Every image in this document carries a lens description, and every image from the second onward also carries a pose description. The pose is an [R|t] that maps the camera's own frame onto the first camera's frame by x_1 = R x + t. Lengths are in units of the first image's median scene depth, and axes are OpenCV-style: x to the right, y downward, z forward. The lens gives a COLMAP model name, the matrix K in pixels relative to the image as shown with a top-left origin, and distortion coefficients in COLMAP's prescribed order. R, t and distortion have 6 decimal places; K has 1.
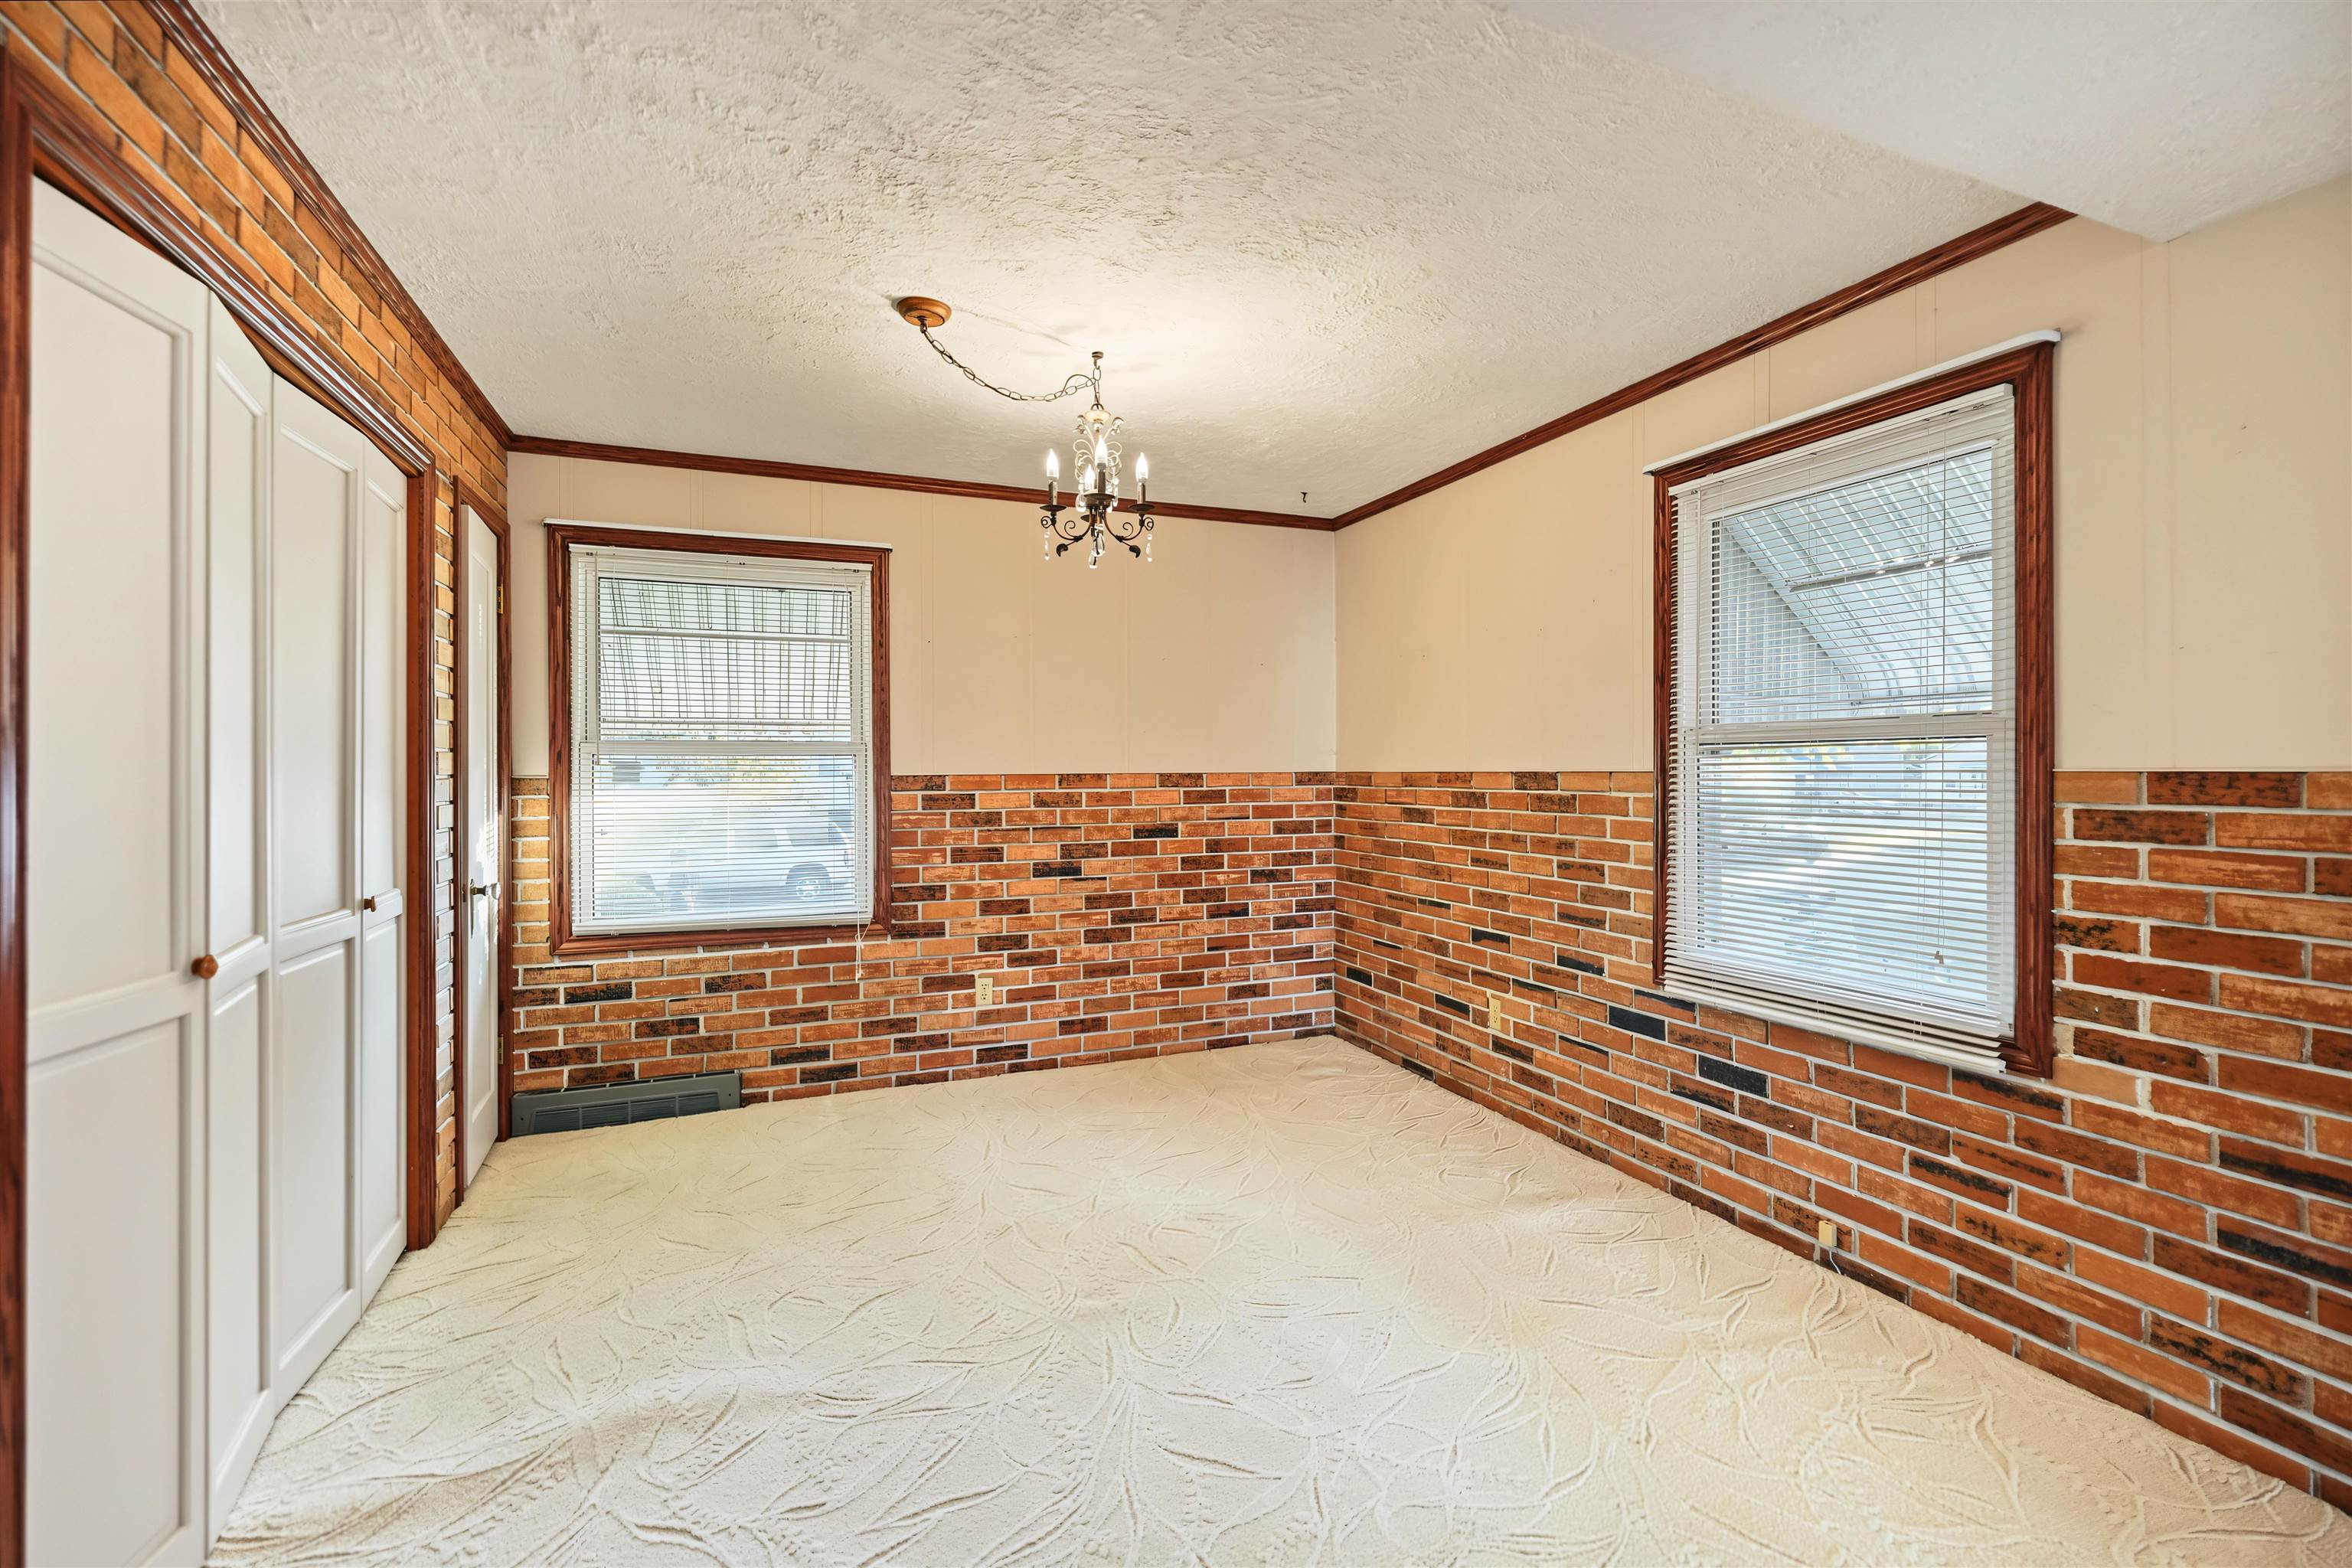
lens RADIAL K [[1000.9, 0, 1178.8], [0, 1000.9, 784.8], [0, 0, 1]] dist [0.003082, -0.000007]
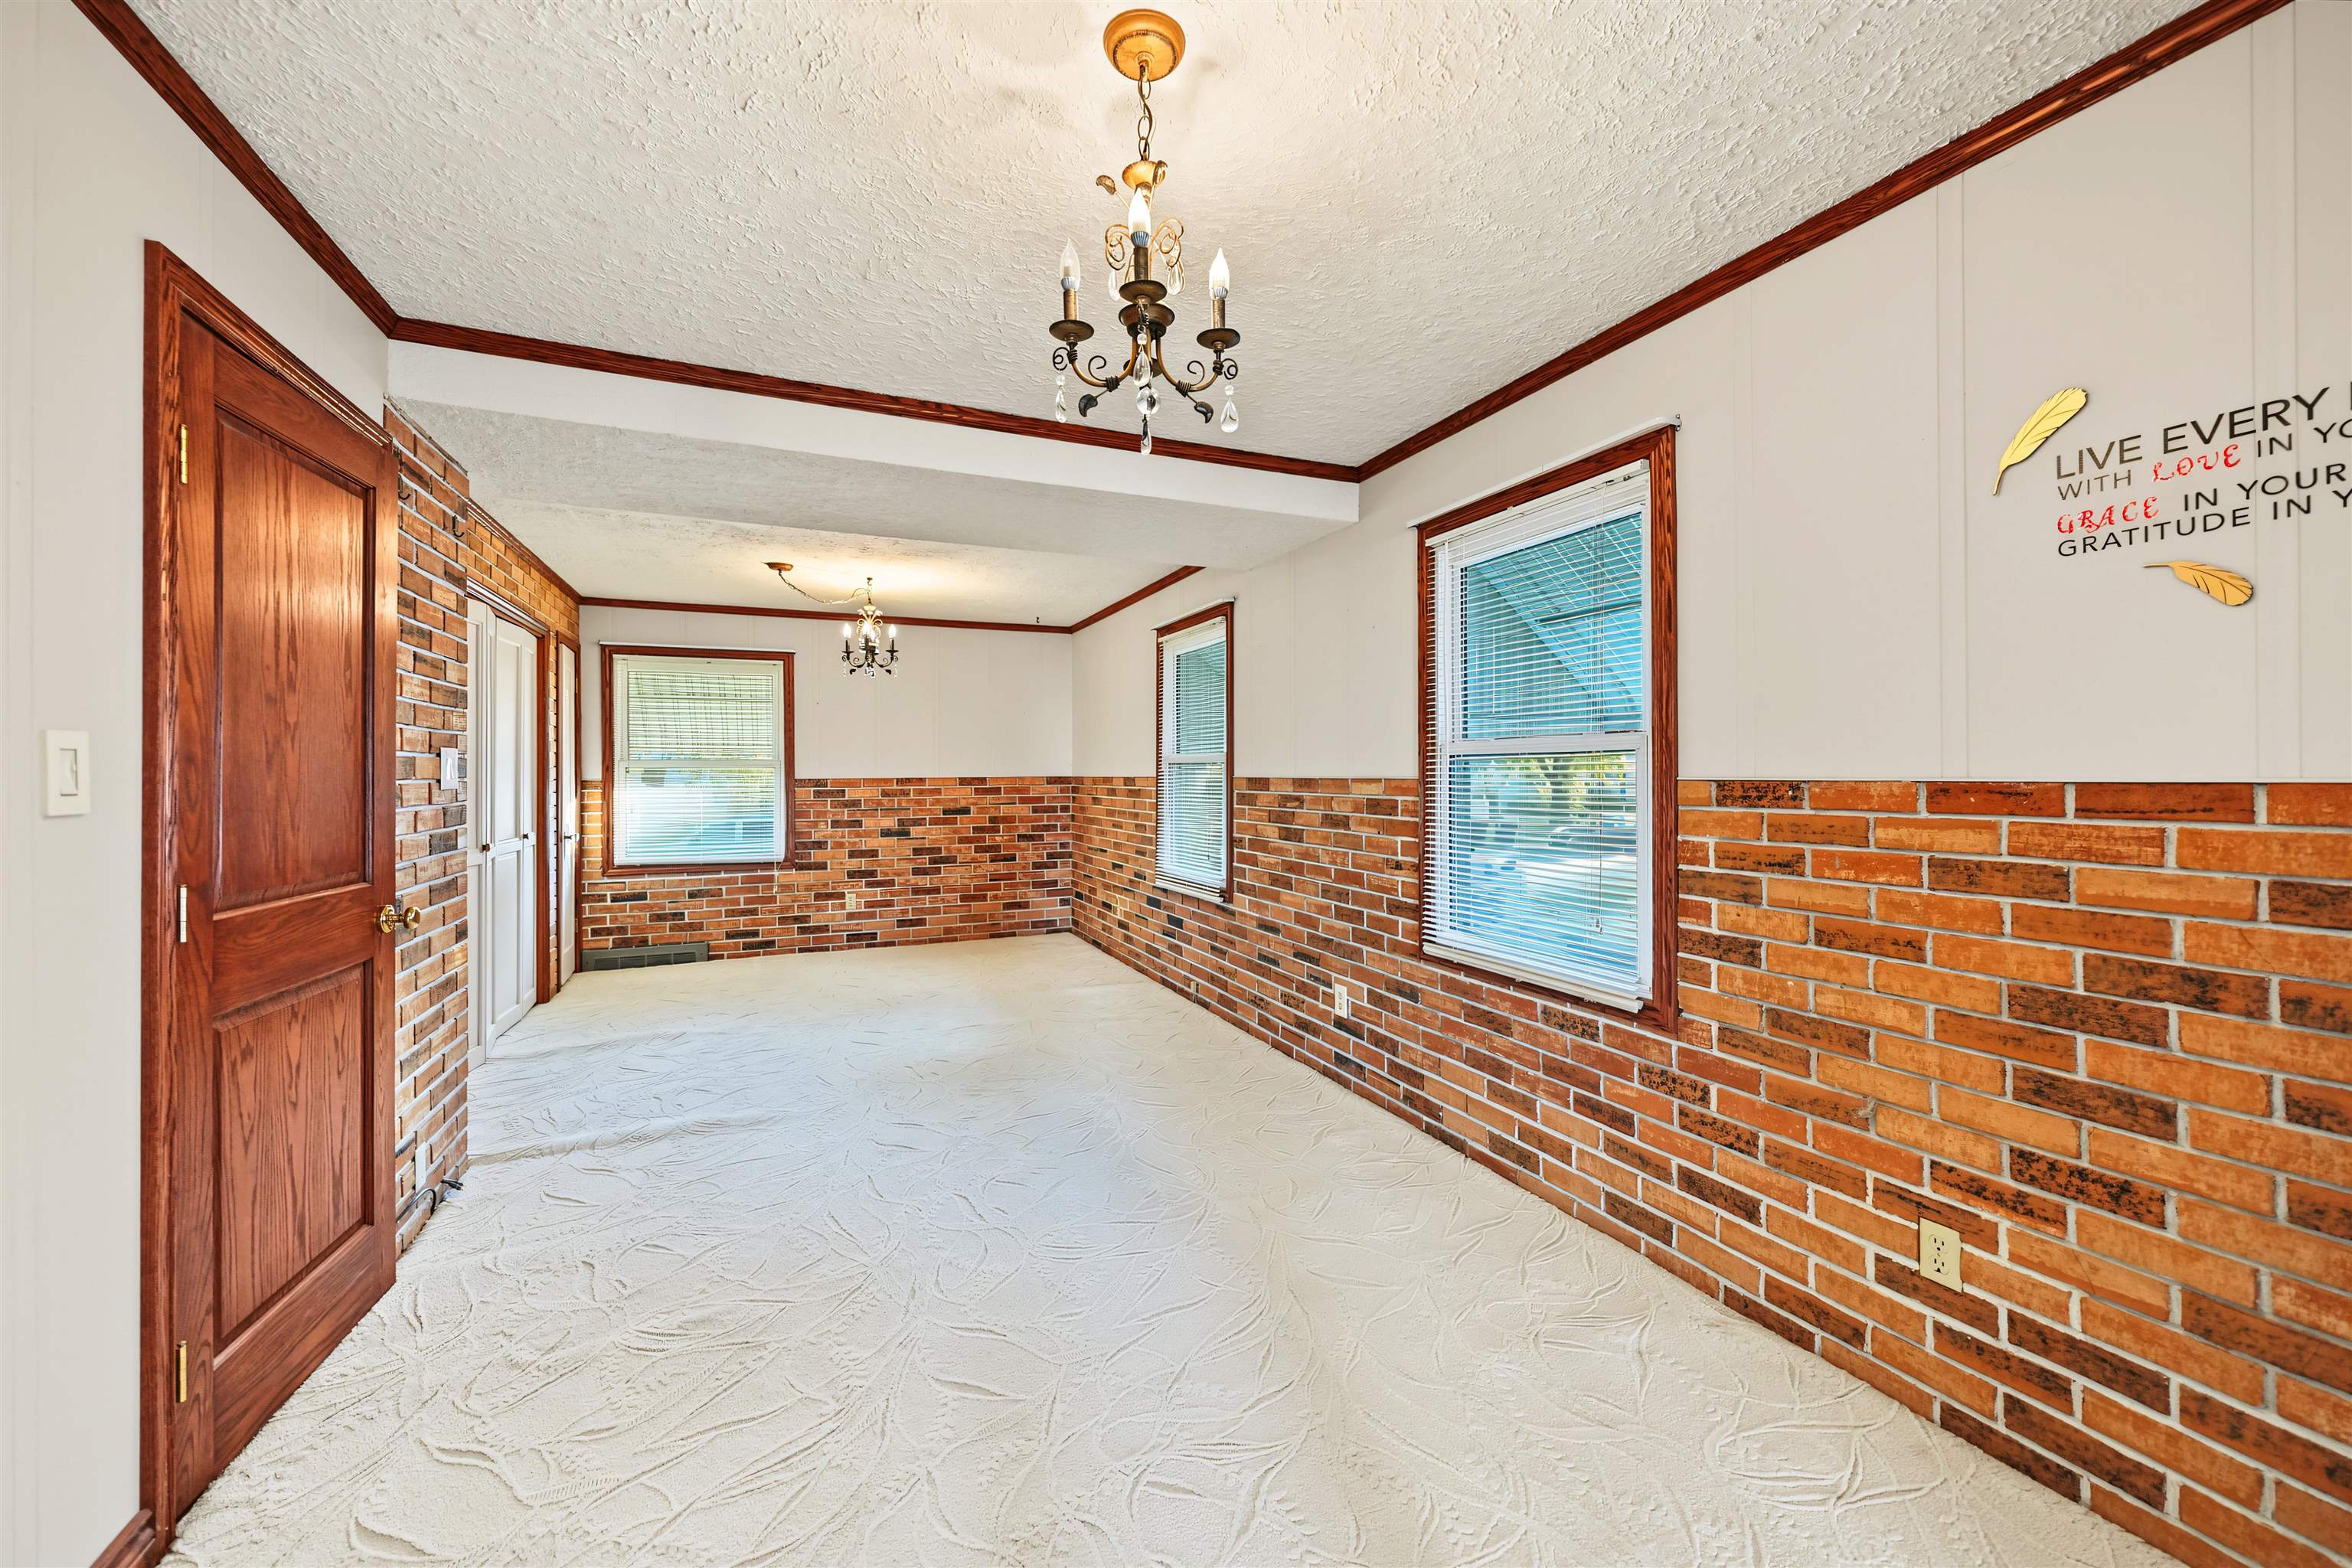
lens RADIAL K [[892.5, 0, 1178.0], [0, 892.5, 783.7], [0, 0, 1]] dist [-0.001766, -0.000084]
pose [[0.999631, -0.000255, 0.027162, 0.353713], [0.000310, 0.999998, -0.002016, 0.002694], [-0.027162, 0.002023, 0.999629, -0.611322]]
